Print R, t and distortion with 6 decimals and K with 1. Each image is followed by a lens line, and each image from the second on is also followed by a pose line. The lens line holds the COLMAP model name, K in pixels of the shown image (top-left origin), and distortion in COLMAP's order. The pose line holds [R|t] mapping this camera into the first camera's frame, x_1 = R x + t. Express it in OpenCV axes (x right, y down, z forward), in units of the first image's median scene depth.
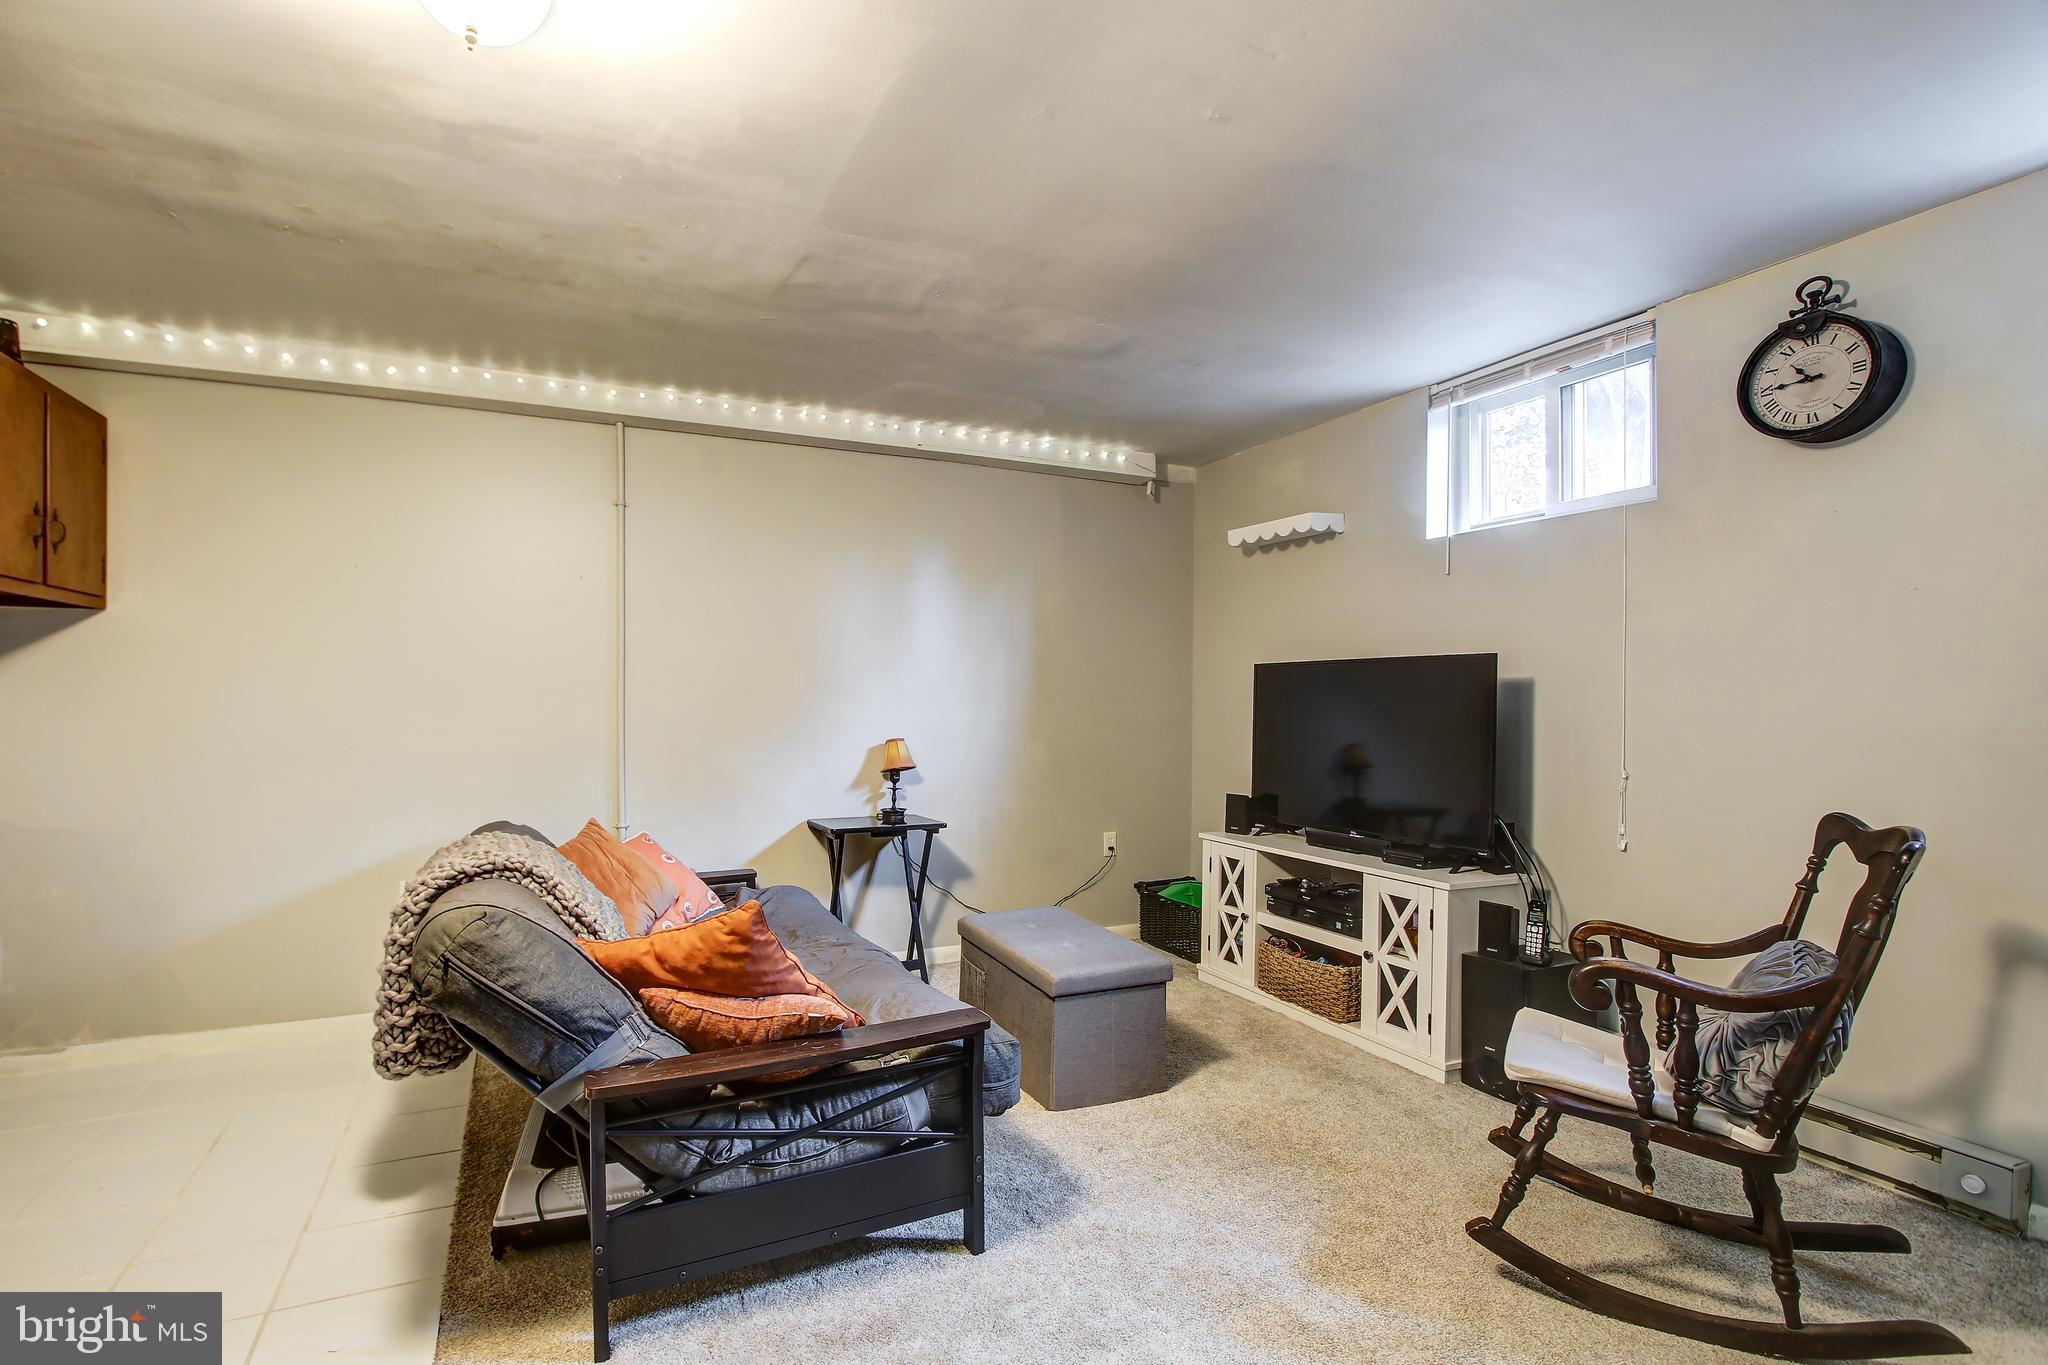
lens RADIAL K [[955.7, 0, 1015.8], [0, 955.7, 695.5], [0, 0, 1]] dist [0.001944, 0.000143]
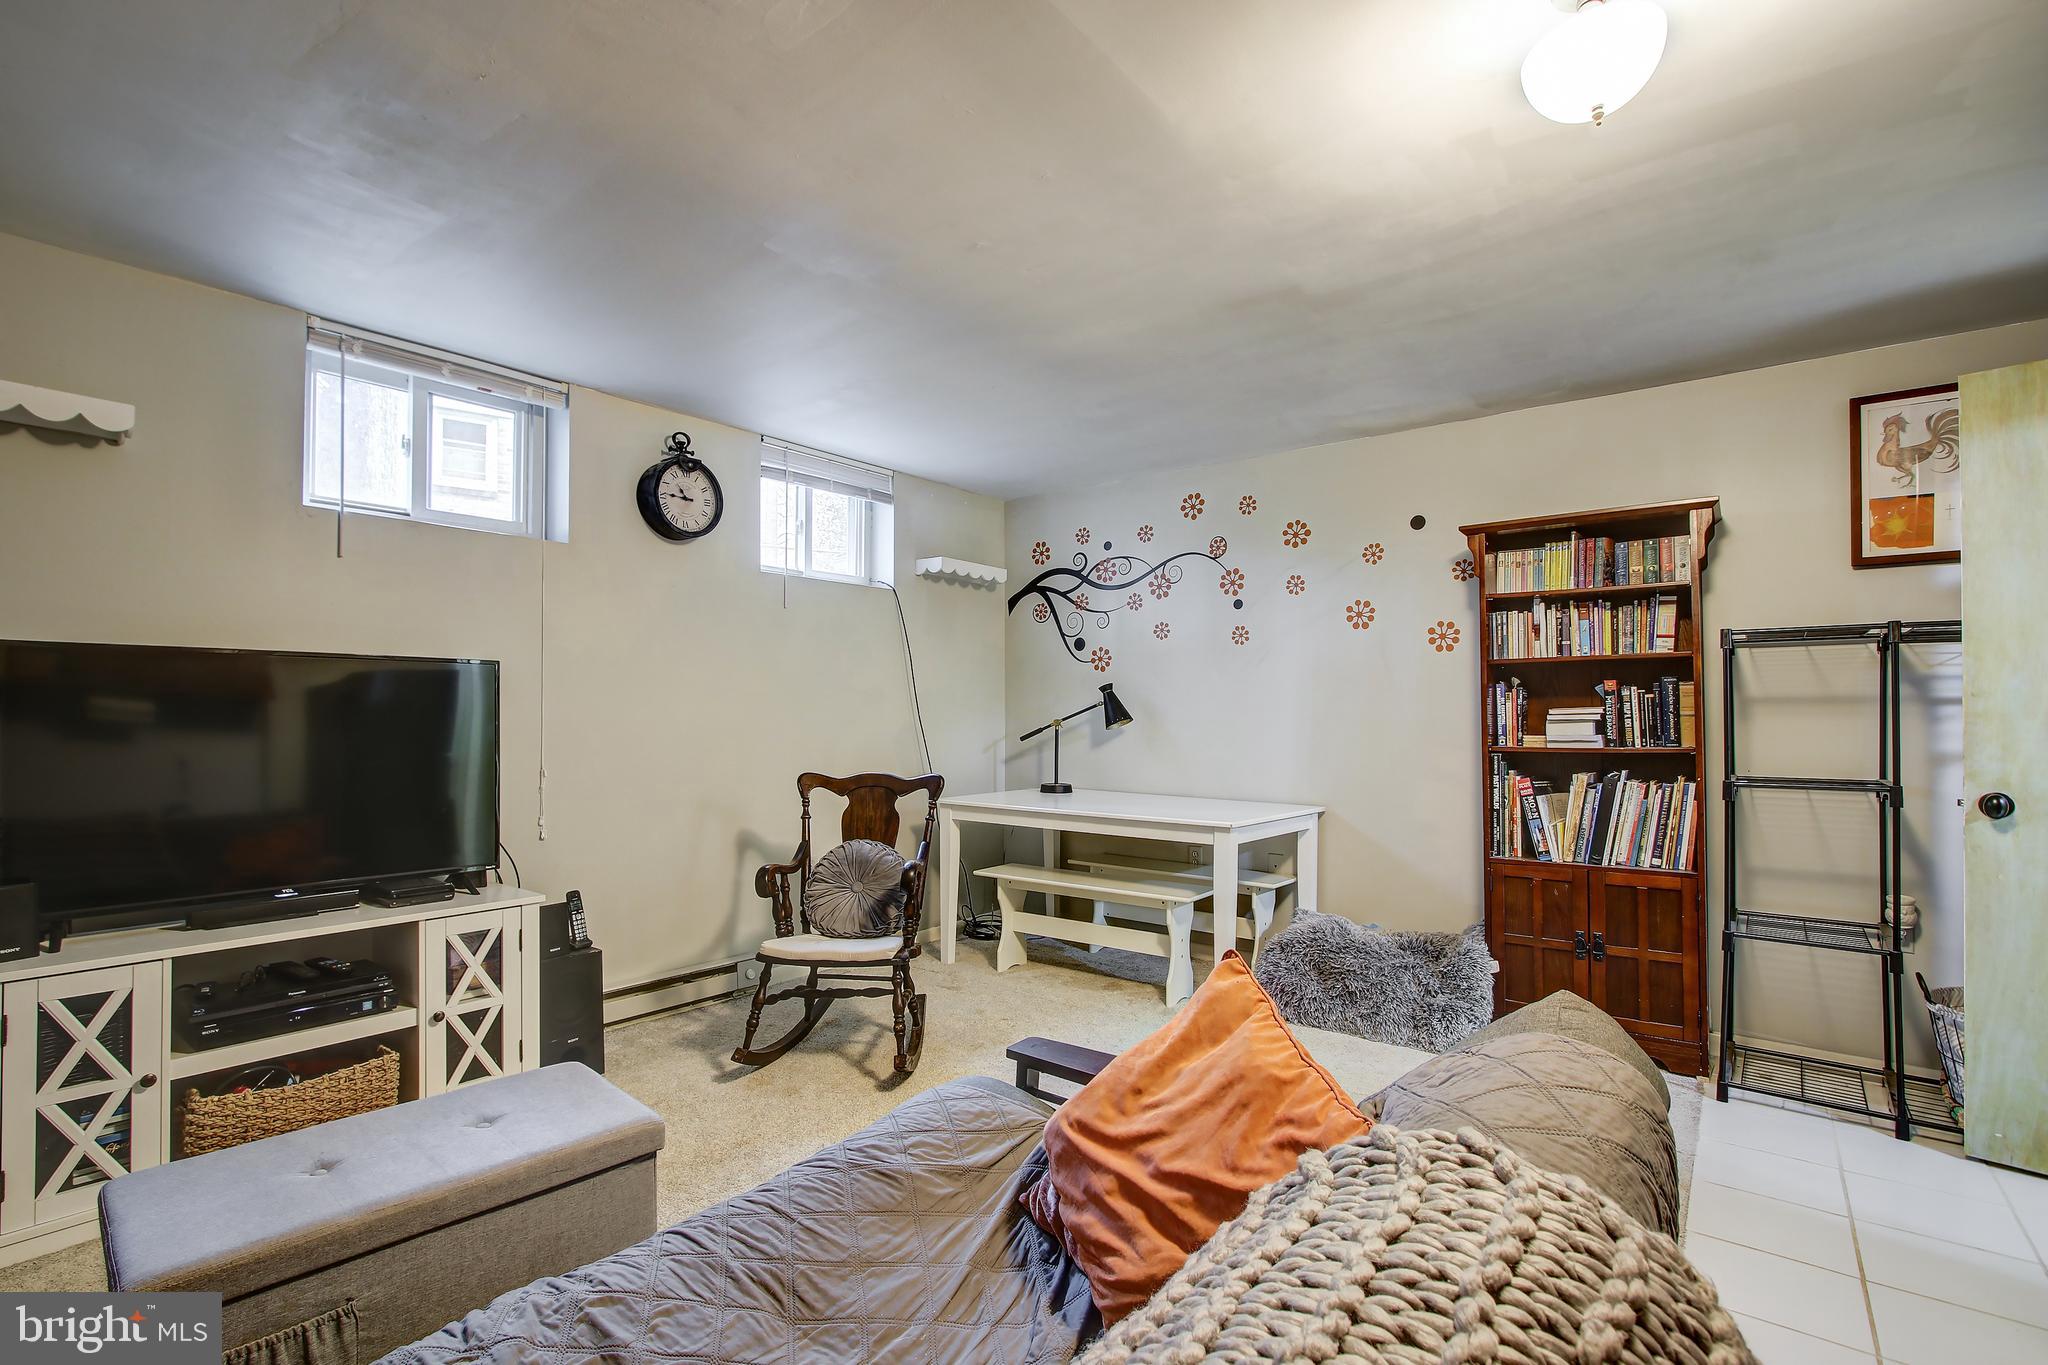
lens RADIAL K [[955.7, 0, 1020.0], [0, 955.7, 695.4], [0, 0, 1]] dist [0.001944, 0.000143]
pose [[-0.414662, 0.016207, 0.909831, -0.590519], [-0.004680, 0.999790, -0.019943, 0.007667], [-0.909964, -0.012528, -0.414499, 0.875826]]
